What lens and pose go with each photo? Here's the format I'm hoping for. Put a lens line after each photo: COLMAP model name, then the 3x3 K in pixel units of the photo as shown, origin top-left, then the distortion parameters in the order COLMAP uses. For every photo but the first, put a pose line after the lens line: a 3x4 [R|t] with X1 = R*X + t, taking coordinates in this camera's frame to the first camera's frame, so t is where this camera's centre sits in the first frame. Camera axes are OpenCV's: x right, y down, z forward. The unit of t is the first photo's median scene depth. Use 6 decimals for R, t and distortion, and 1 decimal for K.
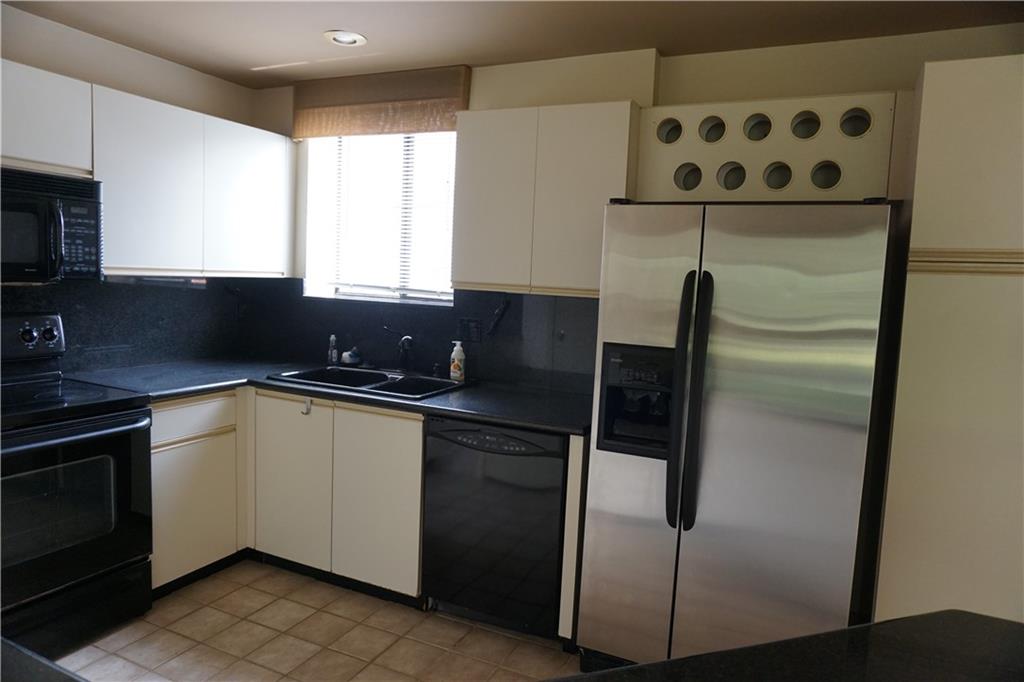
lens RADIAL K [[684.2, 0, 512.0], [0, 684.2, 341.0], [0, 0, 1]] dist [-0.027580, 0.006418]
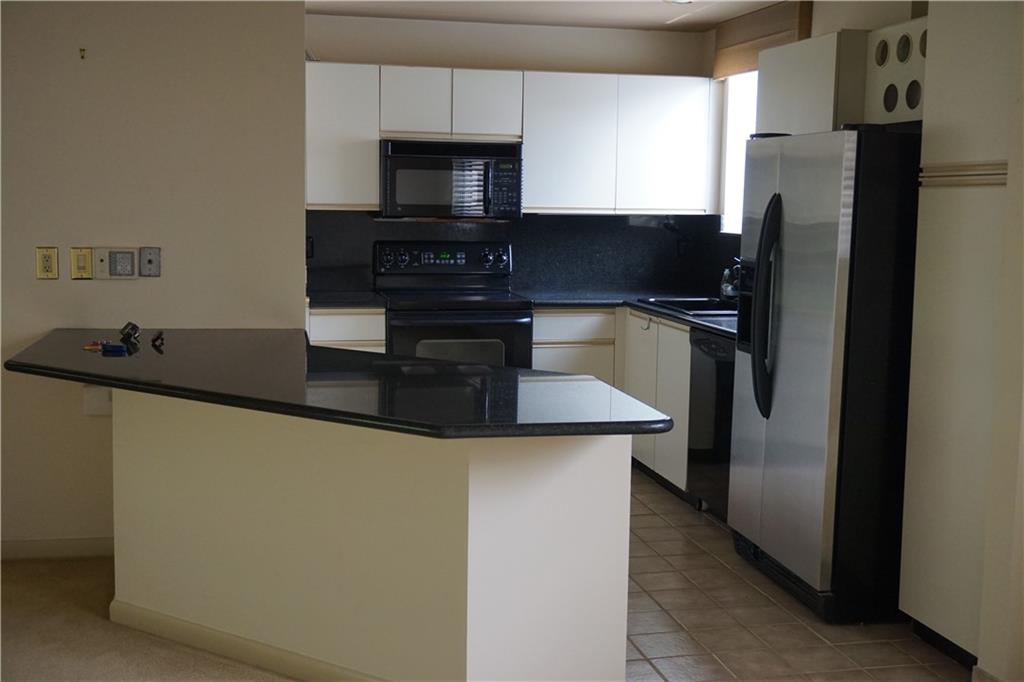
lens RADIAL K [[1227.5, 0, 512.0], [0, 1227.5, 341.0], [0, 0, 1]] dist [0.003839, -0.038908]
pose [[0.615135, 0.055849, -0.786441, 1.215839], [-0.061578, 0.997844, 0.022697, 0.094385], [0.786013, 0.034466, 0.617248, -0.470641]]
